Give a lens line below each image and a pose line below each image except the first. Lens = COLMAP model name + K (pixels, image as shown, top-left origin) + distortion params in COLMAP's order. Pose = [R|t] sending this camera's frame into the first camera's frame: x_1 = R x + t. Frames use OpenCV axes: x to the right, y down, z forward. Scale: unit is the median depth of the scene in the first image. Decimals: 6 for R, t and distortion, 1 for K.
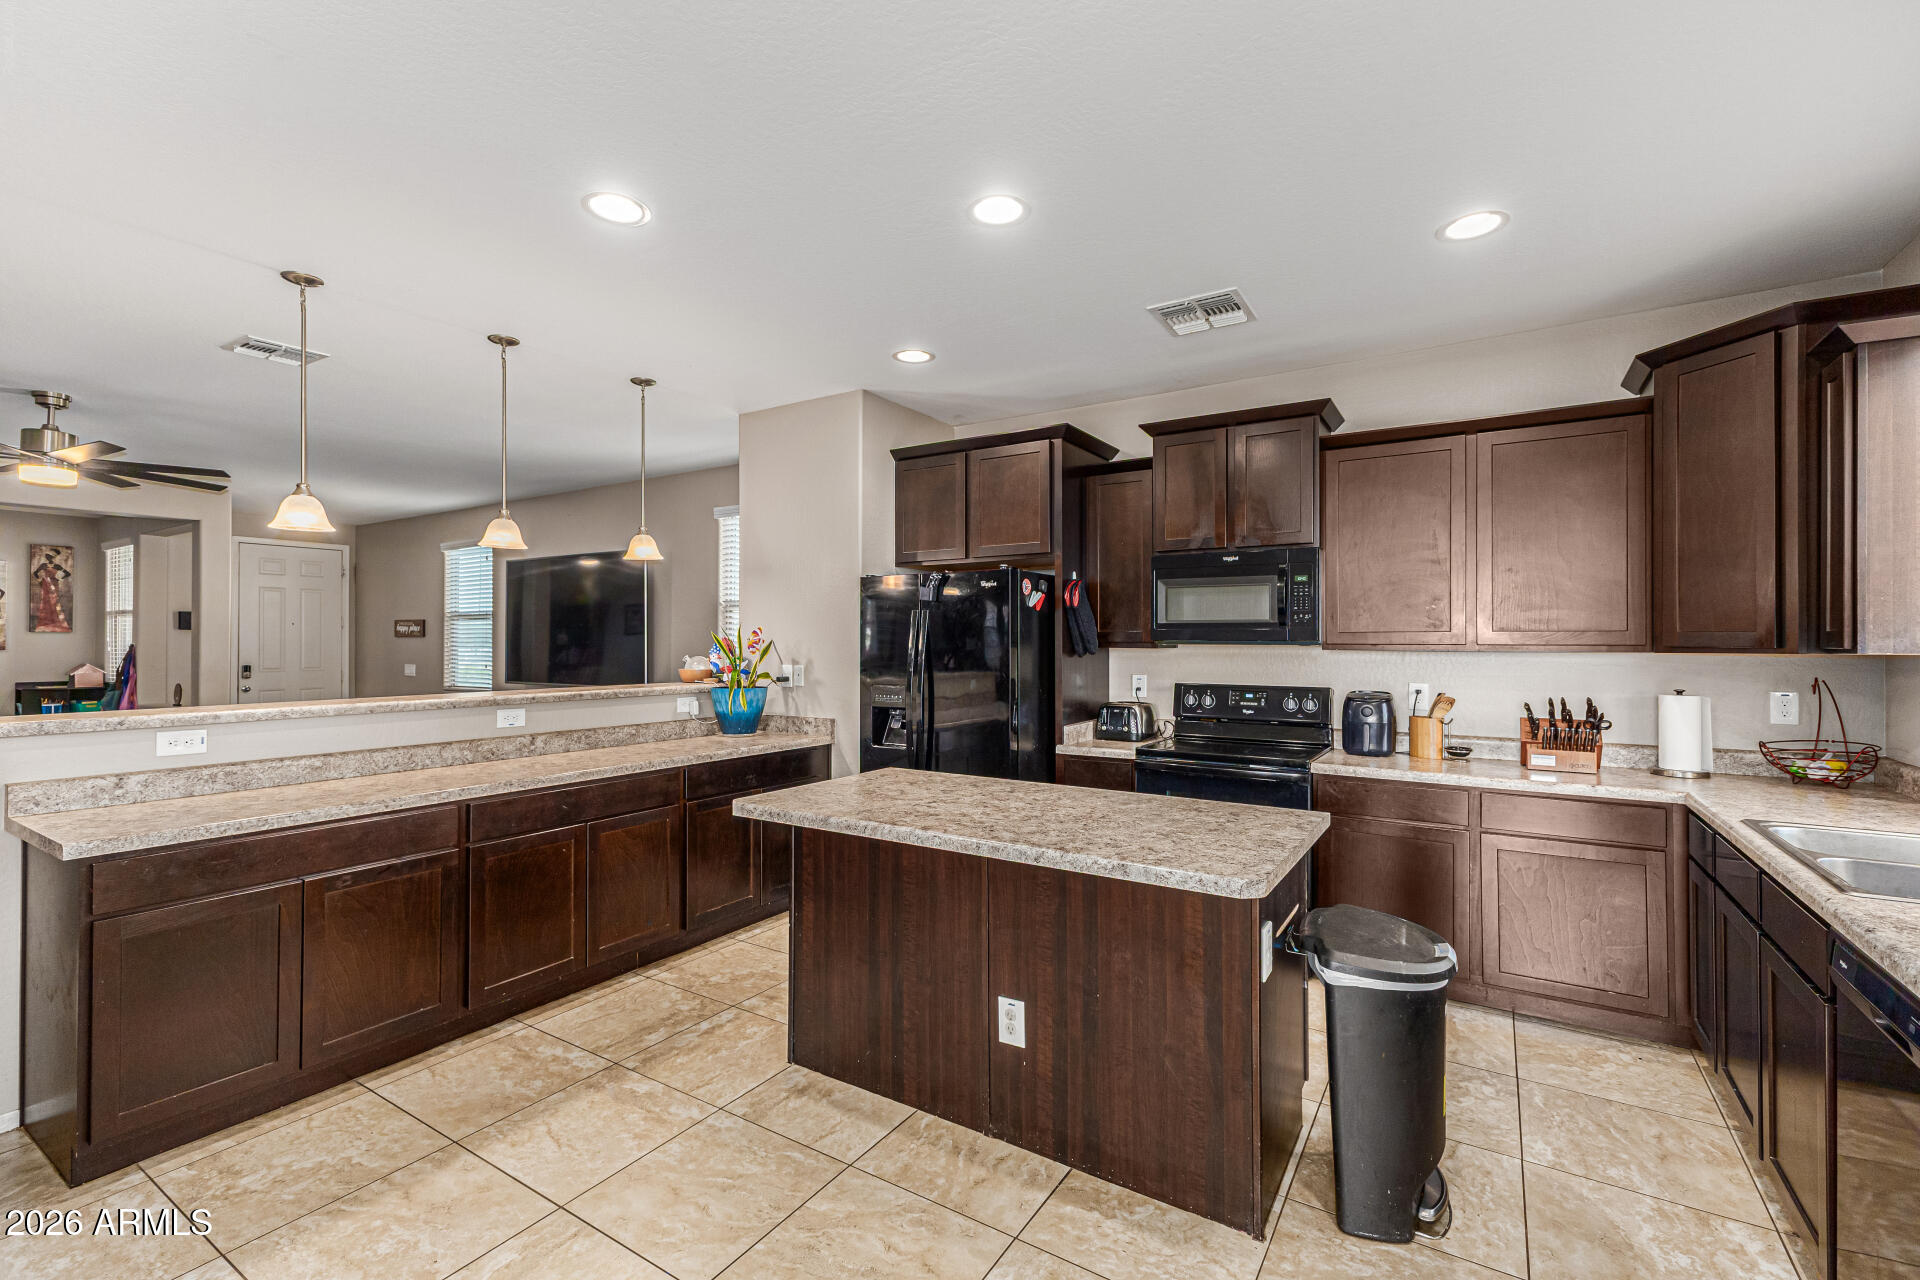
lens RADIAL K [[826.1, 0, 965.1], [0, 826.1, 637.6], [0, 0, 1]] dist [0.007673, -0.000536]
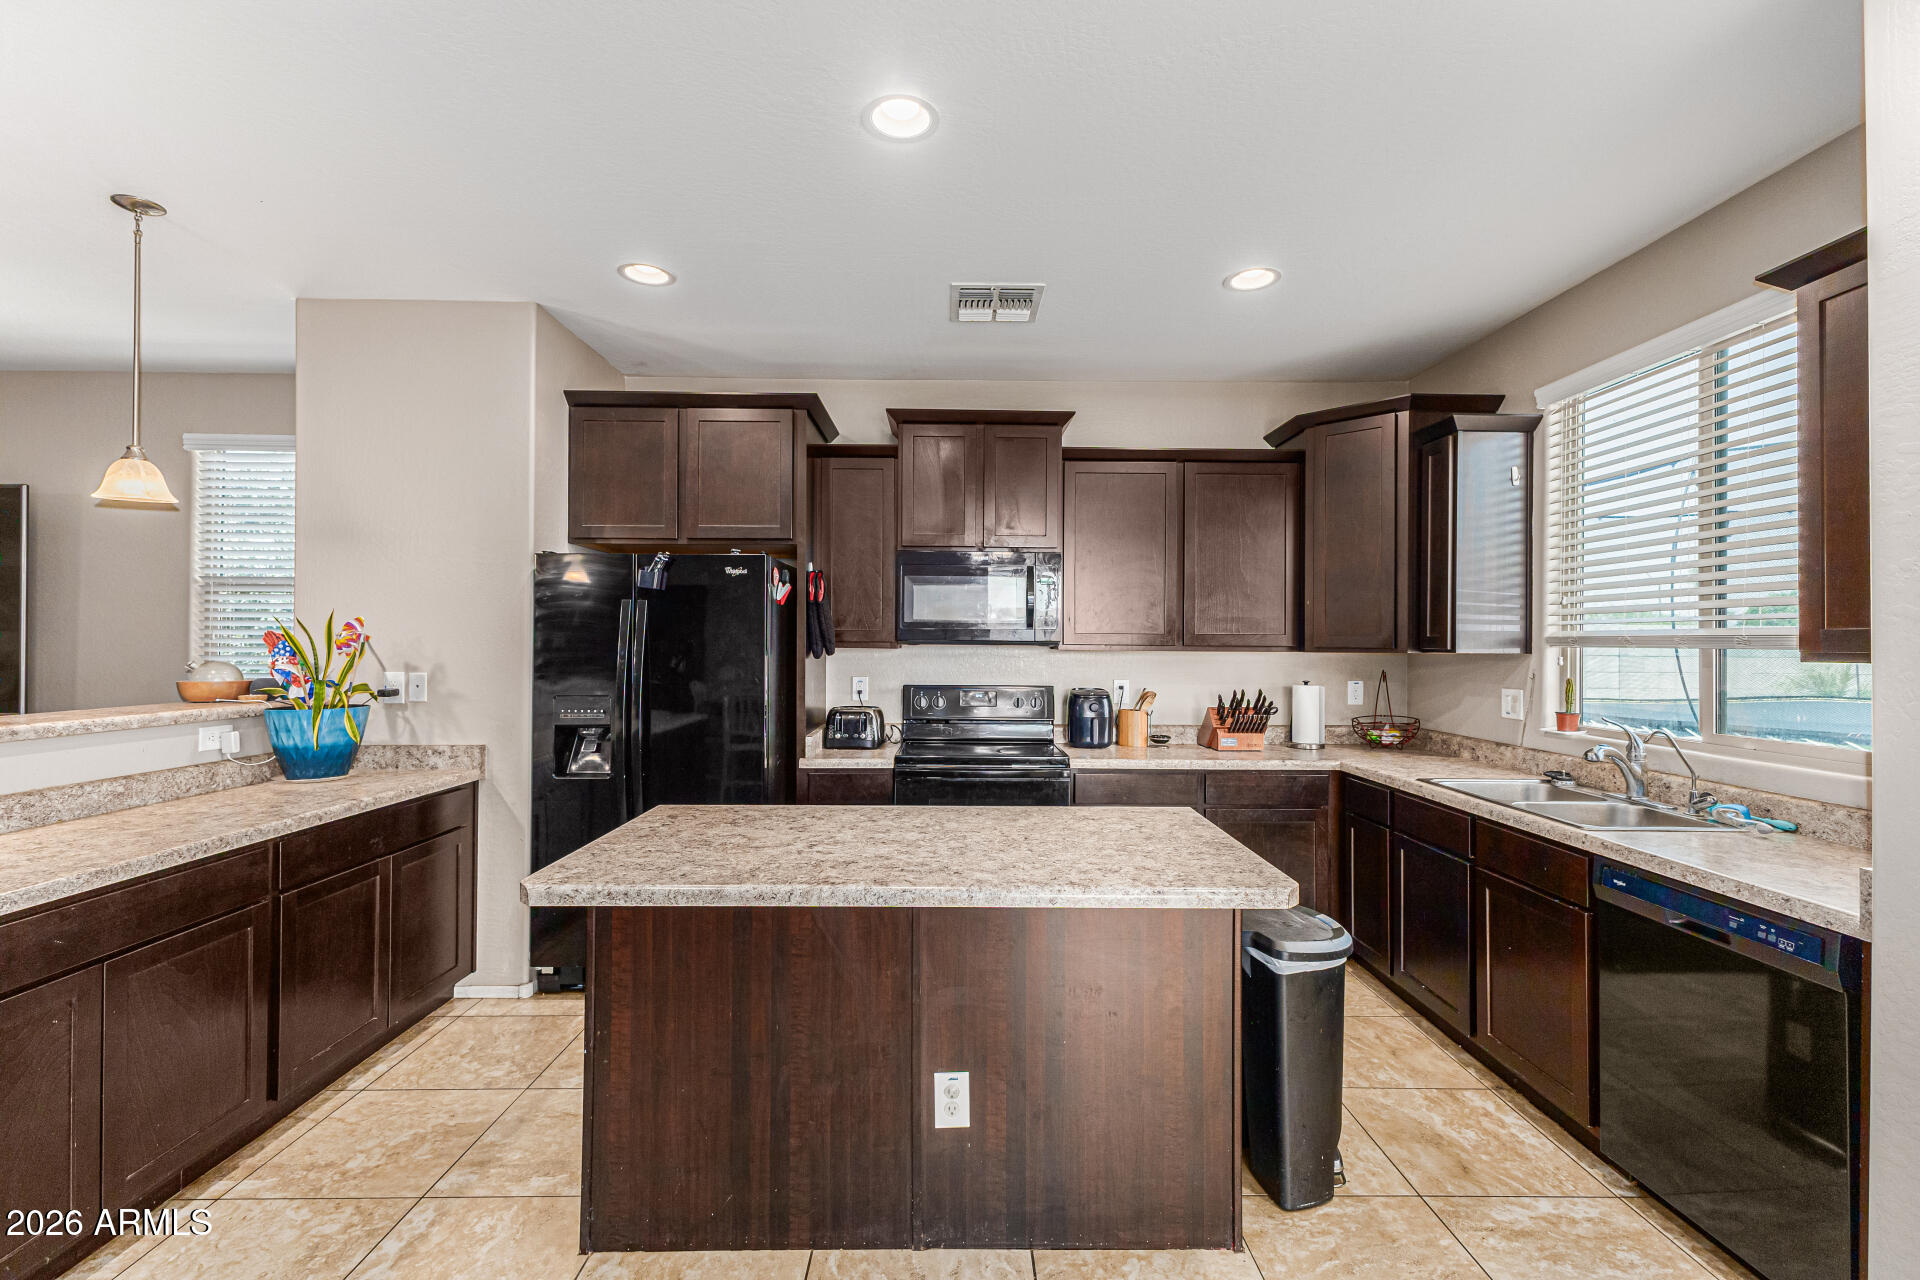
lens RADIAL K [[825.1, 0, 965.9], [0, 825.1, 636.4], [0, 0, 1]] dist [0.010379, -0.000290]
pose [[0.837987, 0.008040, 0.545631, -0.234050], [-0.007670, 0.999966, -0.002954, 0.001326], [-0.545636, -0.001710, 0.838020, 0.179480]]
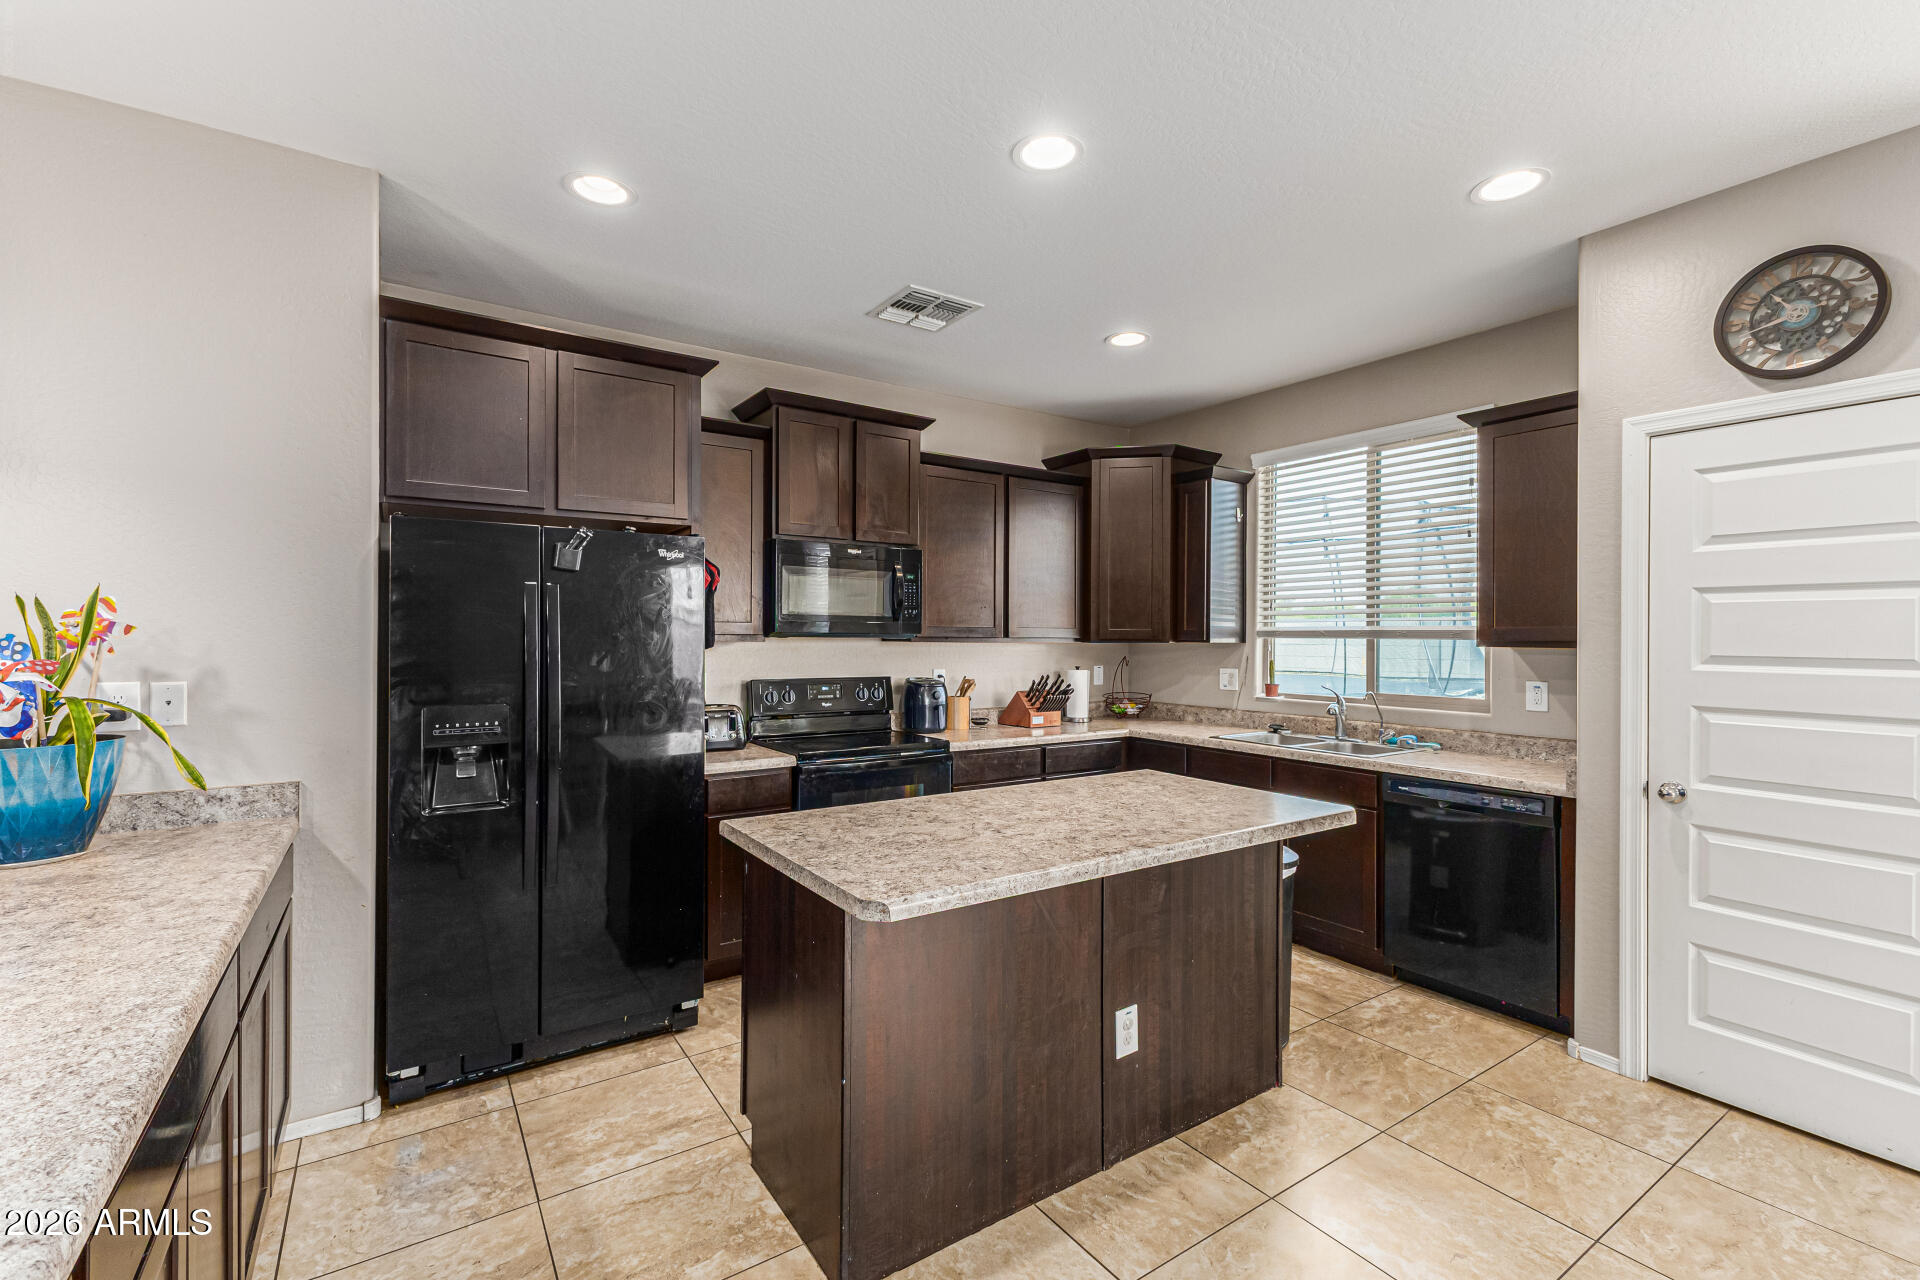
lens RADIAL K [[825.1, 0, 965.9], [0, 825.1, 636.4], [0, 0, 1]] dist [0.010379, -0.000290]
pose [[0.399827, 0.000734, 0.916590, -0.541719], [-0.008859, 0.999956, 0.003063, 0.002788], [-0.916548, -0.009345, 0.399816, 0.476895]]
